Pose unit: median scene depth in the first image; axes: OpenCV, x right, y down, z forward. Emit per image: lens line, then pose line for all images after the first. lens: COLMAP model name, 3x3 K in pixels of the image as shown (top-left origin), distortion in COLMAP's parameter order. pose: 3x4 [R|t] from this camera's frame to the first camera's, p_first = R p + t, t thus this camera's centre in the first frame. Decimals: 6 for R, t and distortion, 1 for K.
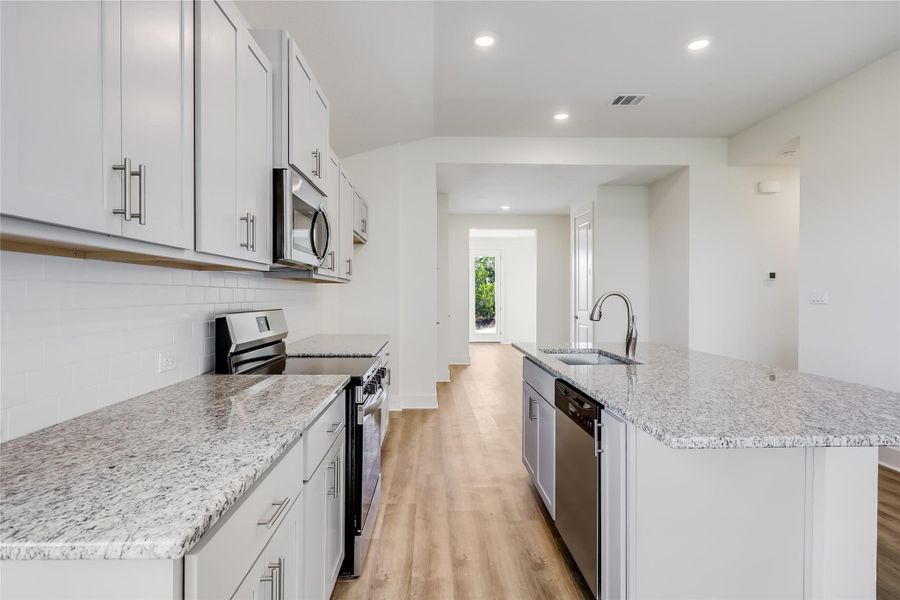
lens RADIAL K [[456.9, 0, 444.4], [0, 456.9, 302.8], [0, 0, 1]] dist [-0.004842, 0.000994]
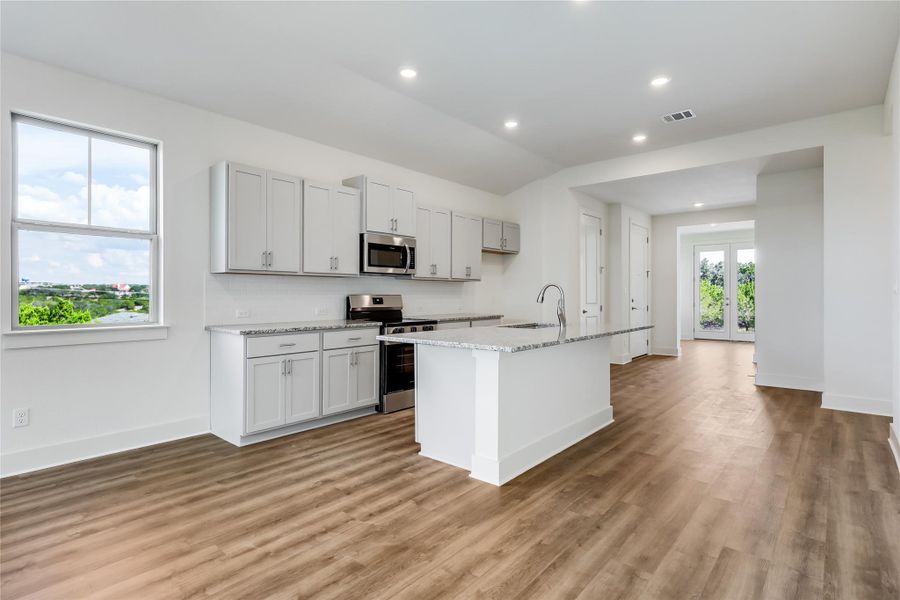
lens RADIAL K [[456.9, 0, 446.6], [0, 456.9, 294.3], [0, 0, 1]] dist [-0.004842, 0.000994]
pose [[0.734559, 0.009765, -0.678475, 1.514004], [-0.020606, 0.999756, -0.007920, 0.029571], [0.678232, 0.019799, 0.734581, -0.415348]]
